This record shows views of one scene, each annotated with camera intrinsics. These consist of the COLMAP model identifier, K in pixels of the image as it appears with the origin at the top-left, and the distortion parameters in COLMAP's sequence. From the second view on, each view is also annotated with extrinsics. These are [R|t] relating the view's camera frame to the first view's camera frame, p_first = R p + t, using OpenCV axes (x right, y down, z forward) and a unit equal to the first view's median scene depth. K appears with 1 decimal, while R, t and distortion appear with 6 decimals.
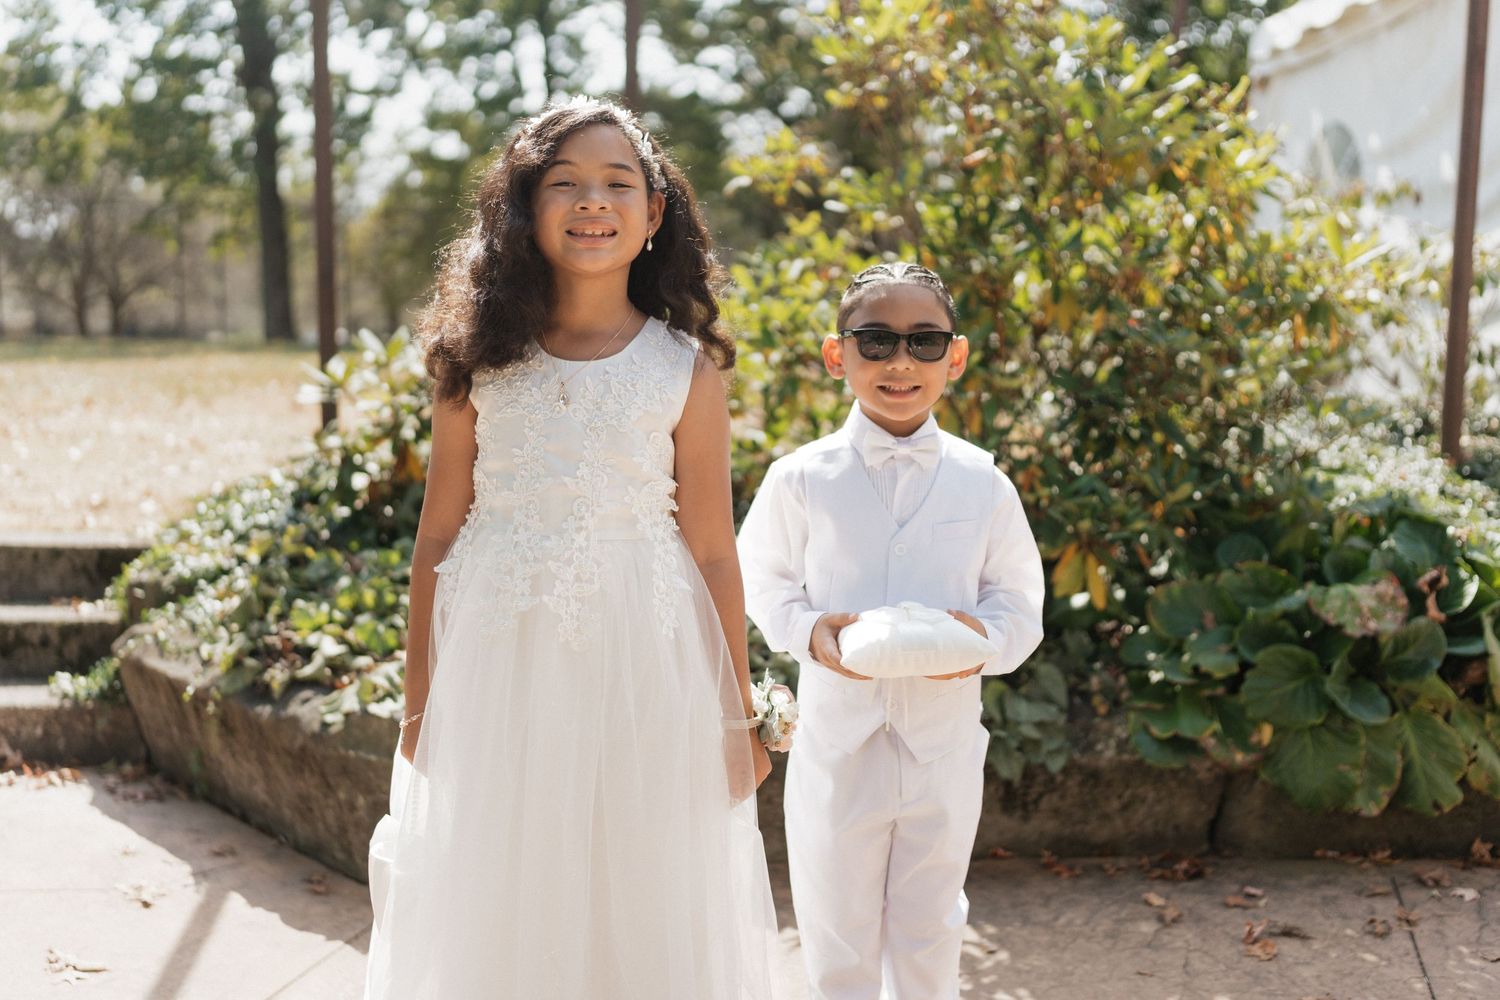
lens RADIAL K [[1422.5, 0, 762.3], [0, 1422.5, 500.2], [0, 0, 1]] dist [0.007696, -0.020087]
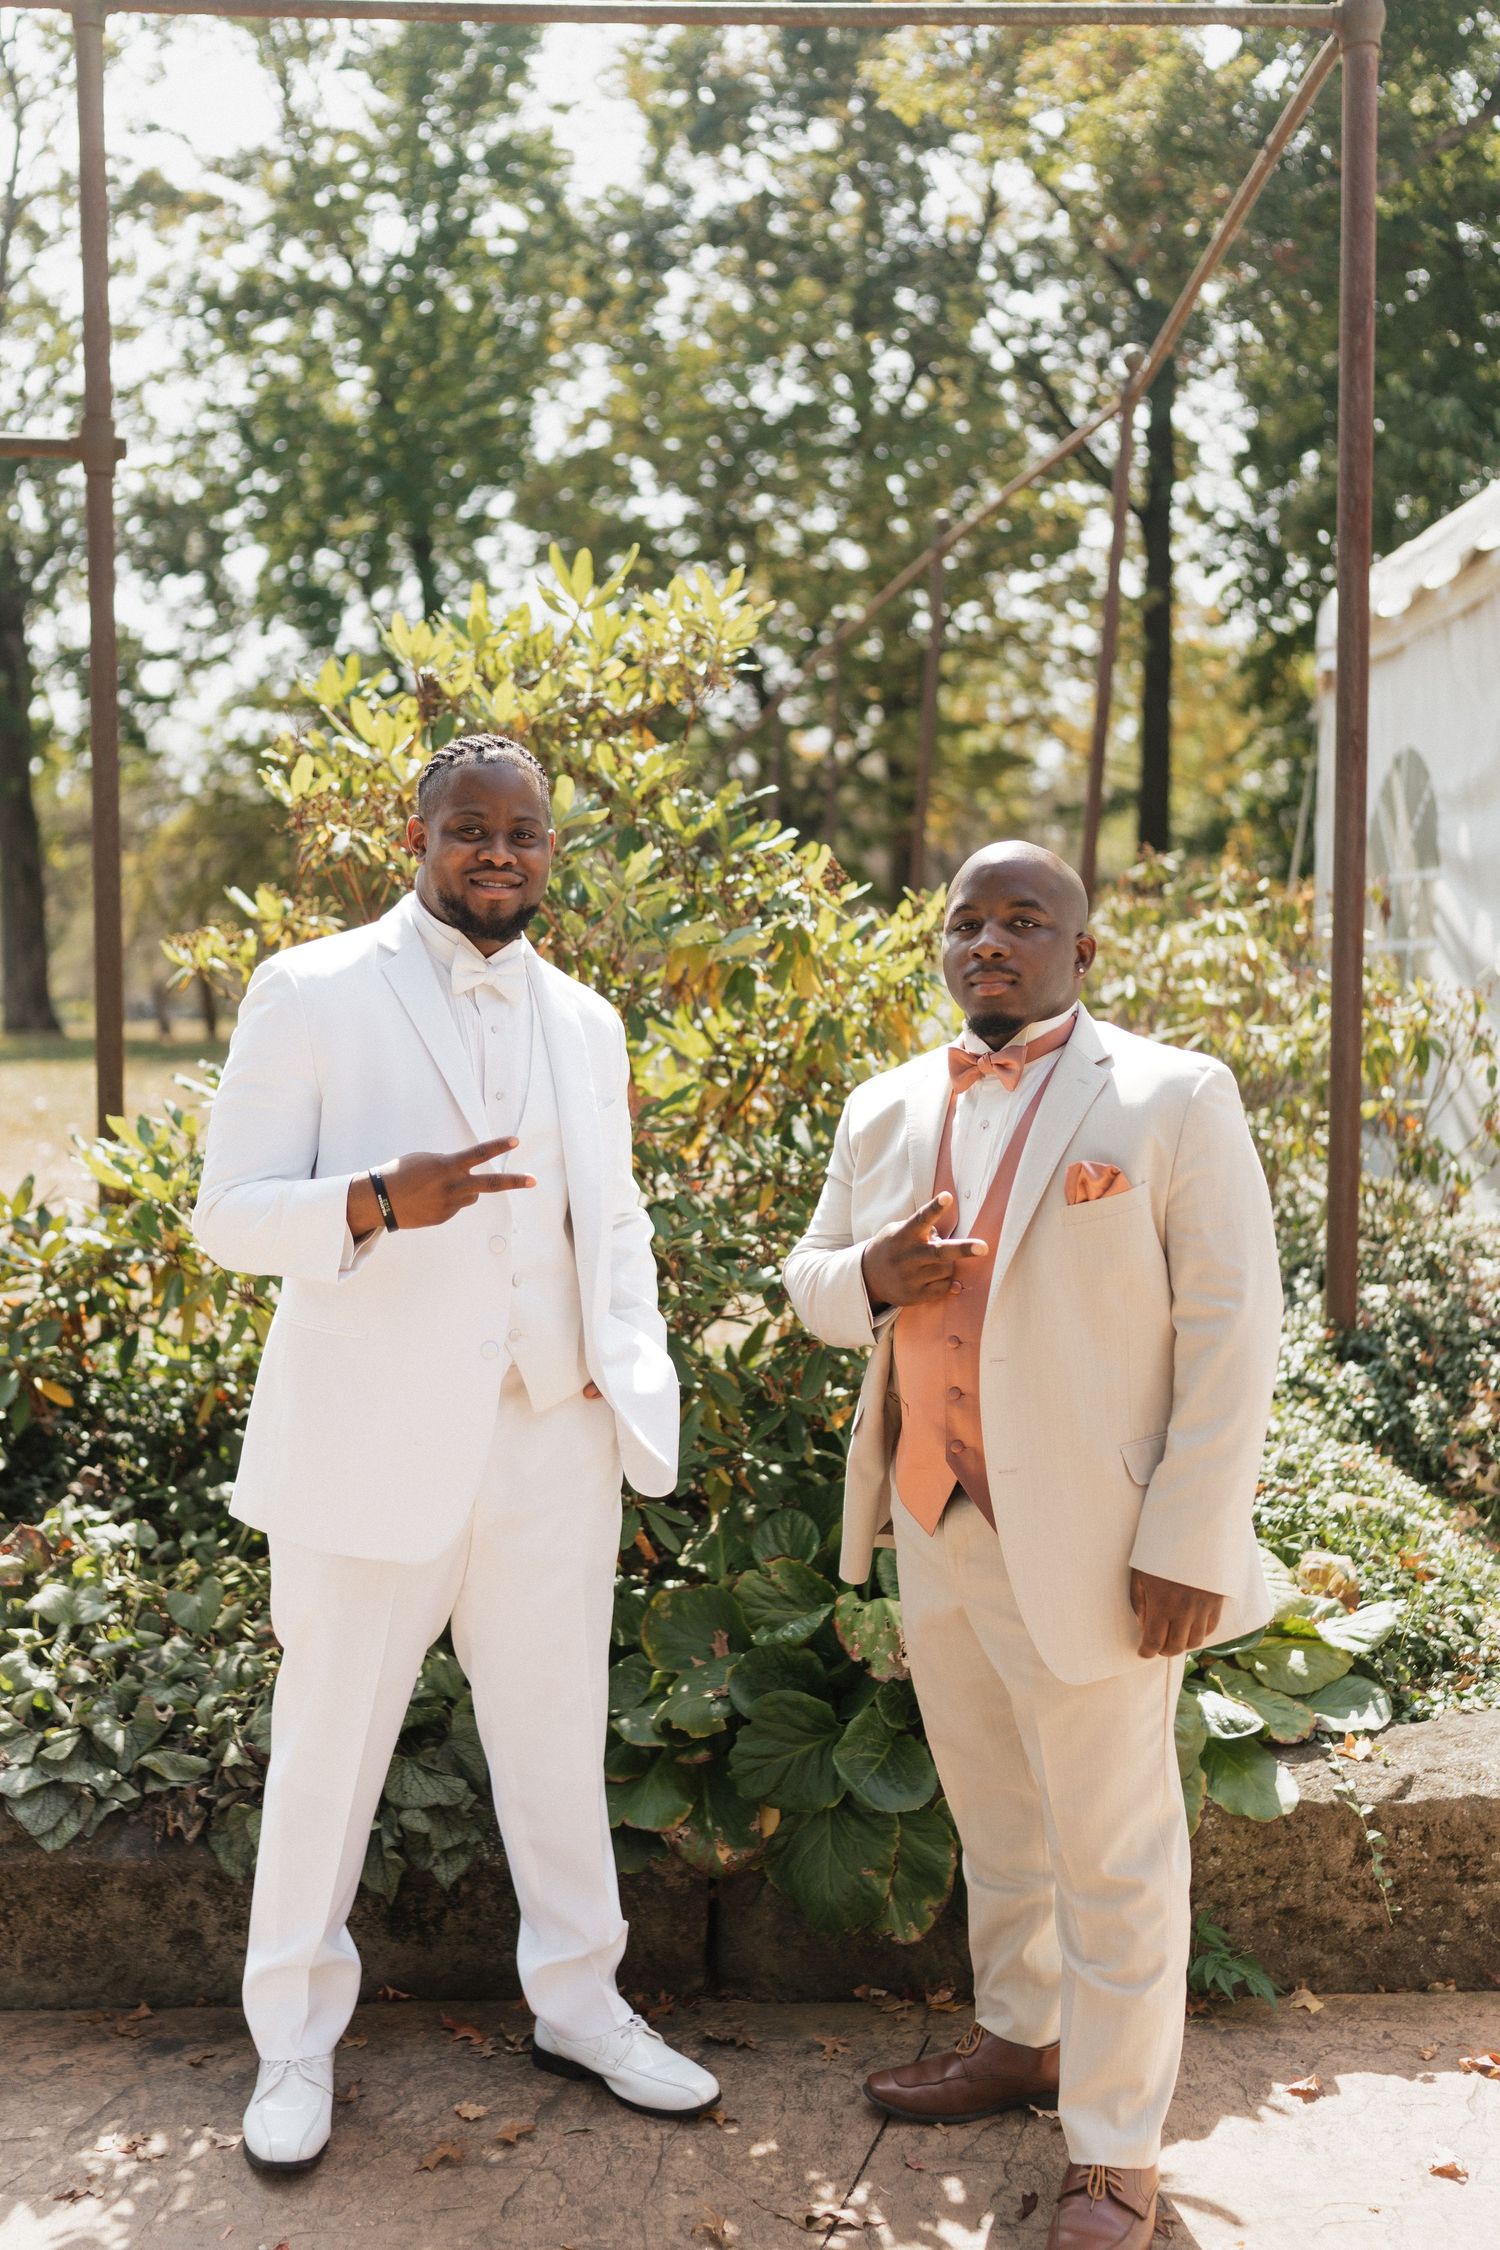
lens RADIAL K [[2162.2, 0, 752.5], [0, 2162.2, 1109.6], [0, 0, 1]] dist [0.004470, -0.006330]
pose [[0.999571, -0.011565, -0.026910, 0.380500], [0.009946, 0.998177, -0.059523, -0.119484], [0.027549, 0.059230, 0.997864, -0.075154]]
